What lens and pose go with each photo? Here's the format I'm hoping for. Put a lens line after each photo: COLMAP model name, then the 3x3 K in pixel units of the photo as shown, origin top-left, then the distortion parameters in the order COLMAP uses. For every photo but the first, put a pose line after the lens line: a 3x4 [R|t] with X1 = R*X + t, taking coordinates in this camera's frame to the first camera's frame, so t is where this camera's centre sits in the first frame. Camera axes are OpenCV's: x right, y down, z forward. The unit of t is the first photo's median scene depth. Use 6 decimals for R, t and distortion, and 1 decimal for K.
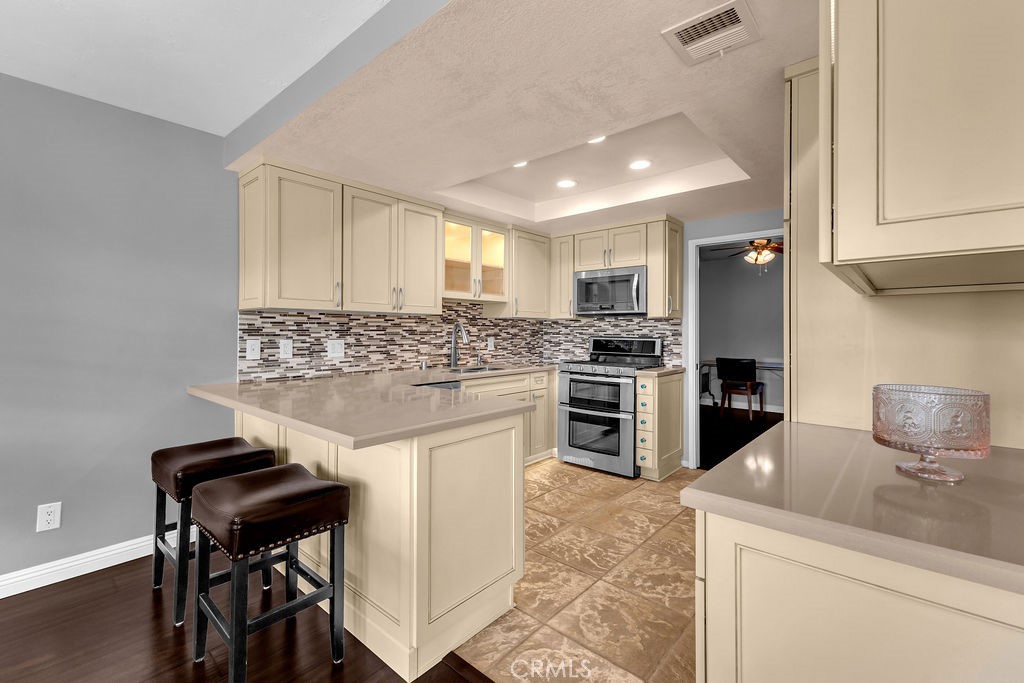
lens RADIAL K [[449.9, 0, 511.9], [0, 449.9, 324.2], [0, 0, 1]] dist [0.010657, 0.000094]
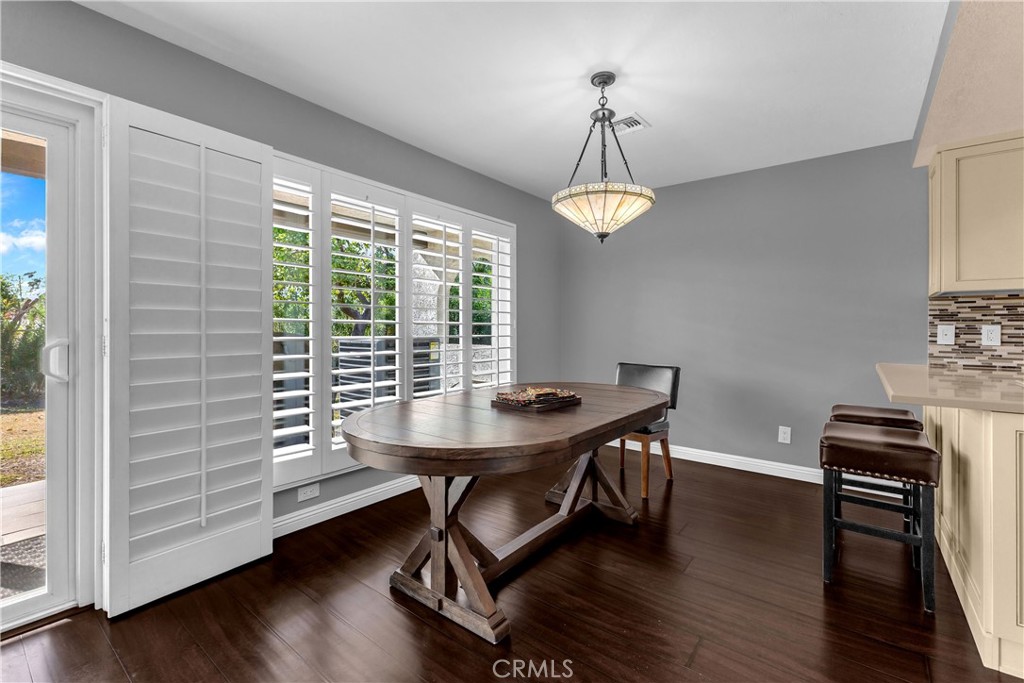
lens RADIAL K [[446.9, 0, 514.8], [0, 446.9, 330.3], [0, 0, 1]] dist [-0.001961, -0.000708]
pose [[0.062519, -0.002930, -0.998039, 0.305868], [0.009731, 0.999950, -0.002326, 0.033221], [0.997996, -0.009567, 0.062544, -0.021159]]
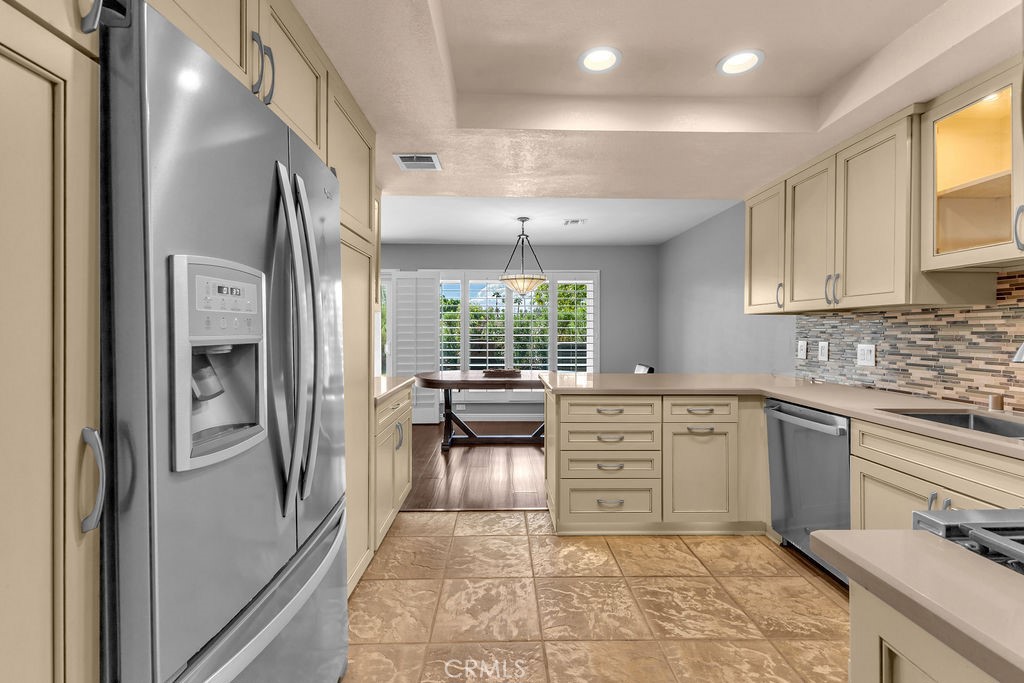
lens RADIAL K [[446.9, 0, 514.8], [0, 446.9, 330.3], [0, 0, 1]] dist [-0.001961, -0.000708]
pose [[-0.733273, -0.005380, -0.679913, 0.595080], [0.005006, 0.999899, -0.013311, 0.016491], [0.679915, -0.013165, -0.733172, 1.122252]]
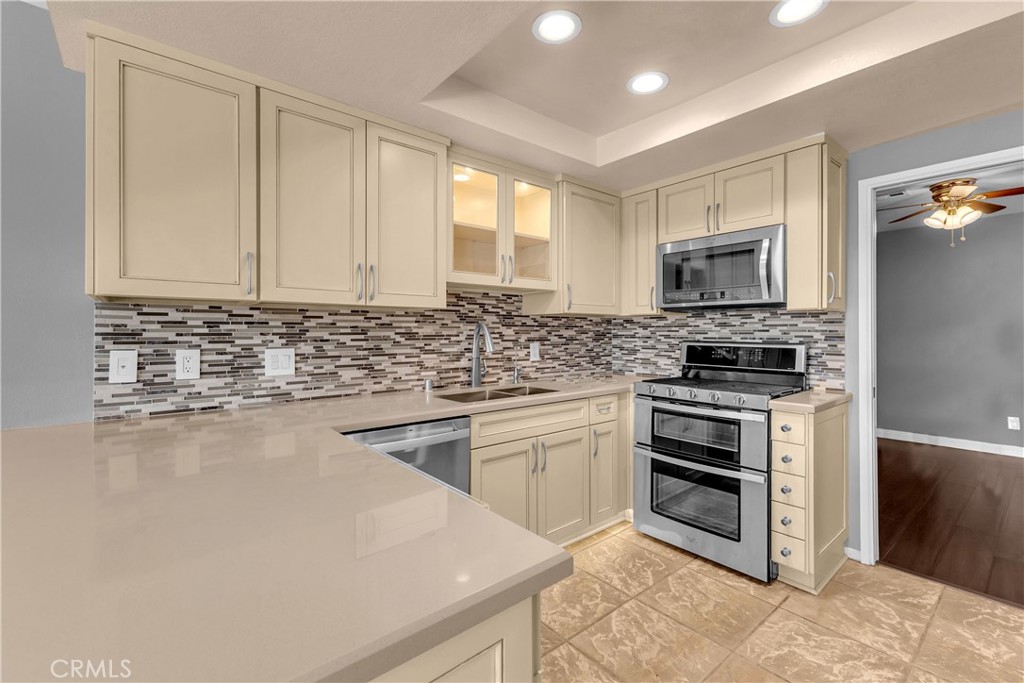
lens RADIAL K [[445.2, 0, 512.4], [0, 445.2, 328.5], [0, 0, 1]] dist [0.001718, 0.000215]
pose [[0.987552, -0.005035, -0.157211, 0.037546], [0.006139, 0.999960, 0.006541, 0.003351], [0.157172, -0.007425, 0.987543, 0.409618]]
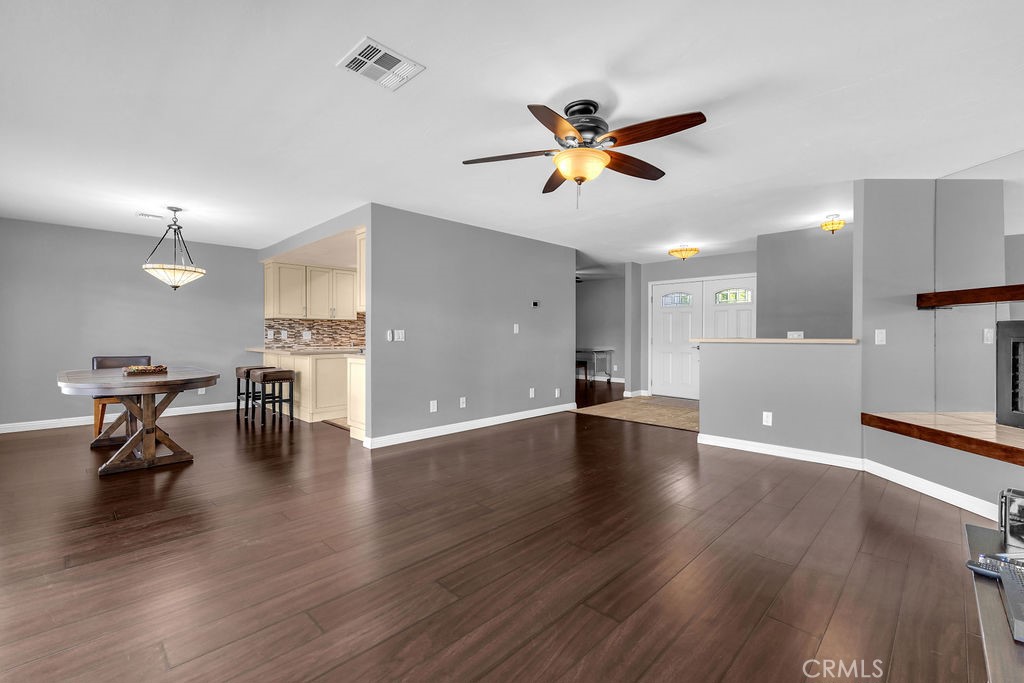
lens RADIAL K [[435.5, 0, 512.0], [0, 435.5, 341.5], [0, 0, 1]] dist [0.000524, -0.000068]
pose [[0.998832, 0.000163, -0.048316, 0.721198], [0.001460, 0.999435, 0.033566, 0.013697], [0.048294, -0.033598, 0.998268, -1.101859]]
